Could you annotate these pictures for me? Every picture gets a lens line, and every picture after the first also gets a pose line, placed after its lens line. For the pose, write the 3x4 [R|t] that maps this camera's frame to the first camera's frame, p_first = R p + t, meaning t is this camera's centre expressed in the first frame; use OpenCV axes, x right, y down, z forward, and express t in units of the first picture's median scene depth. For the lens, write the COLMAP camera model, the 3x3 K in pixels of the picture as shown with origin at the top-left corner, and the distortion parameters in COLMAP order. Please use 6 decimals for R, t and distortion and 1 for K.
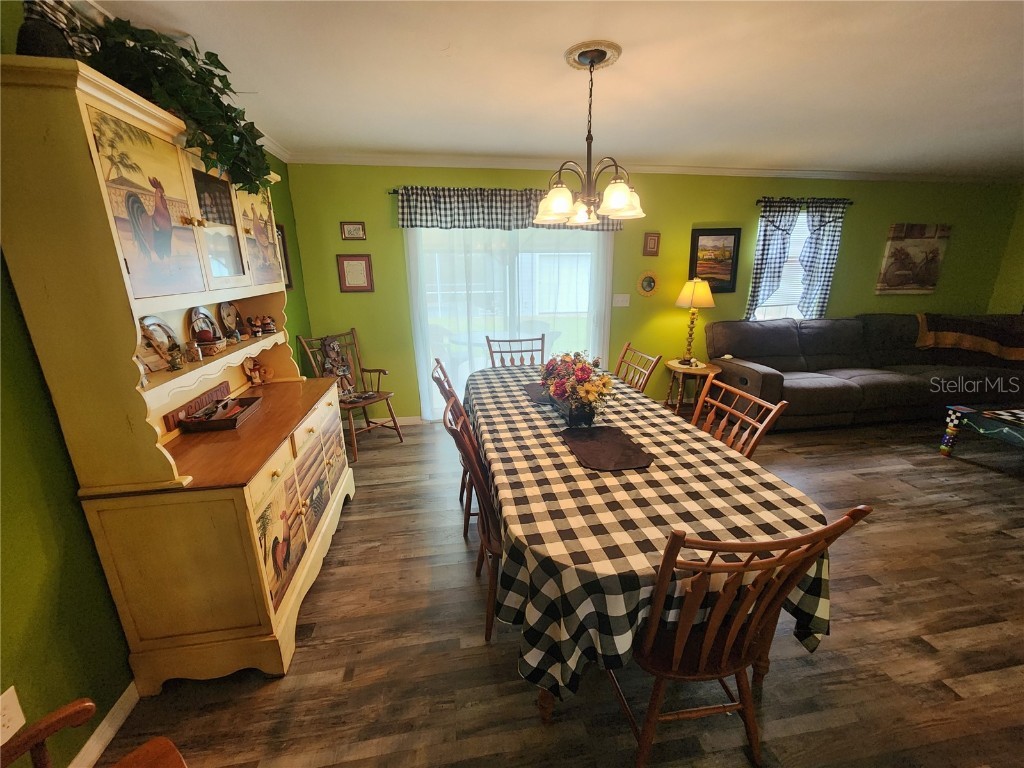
lens RADIAL K [[420.2, 0, 514.1], [0, 420.2, 384.2], [0, 0, 1]] dist [-0.001711, 0.000730]
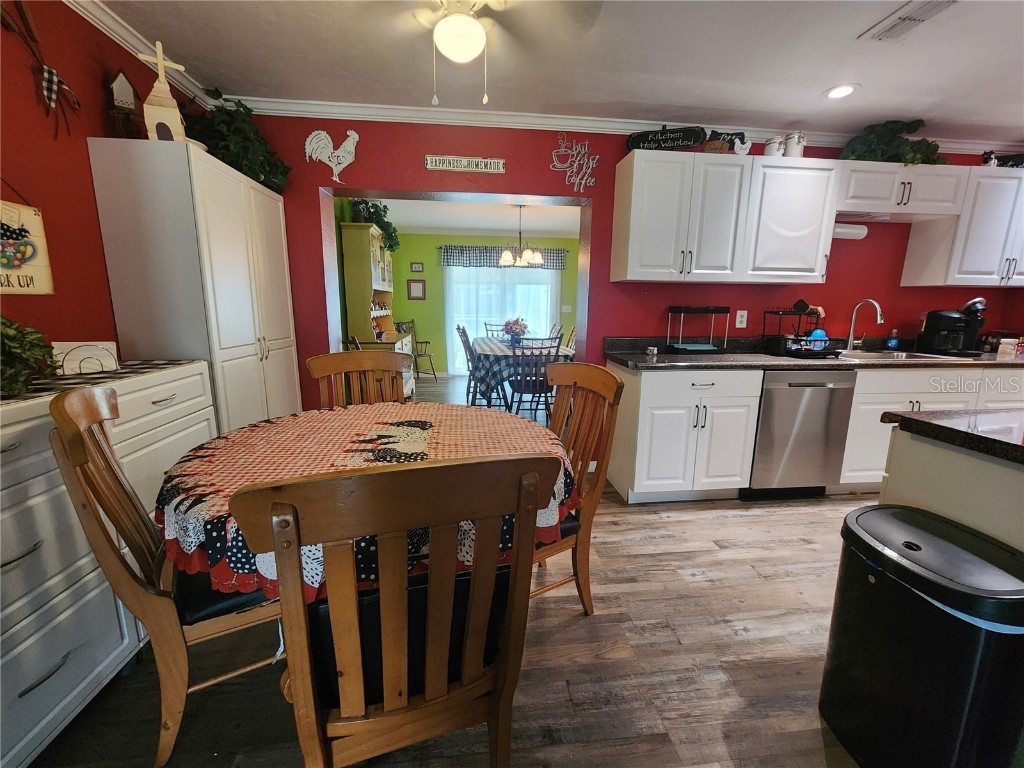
lens RADIAL K [[420.2, 0, 509.0], [0, 420.2, 383.1], [0, 0, 1]] dist [-0.001711, 0.000730]
pose [[0.998361, 0.027735, -0.050065, 0.145788], [-0.032301, 0.995159, -0.092817, 0.331472], [0.047249, 0.094282, 0.994424, -0.853918]]
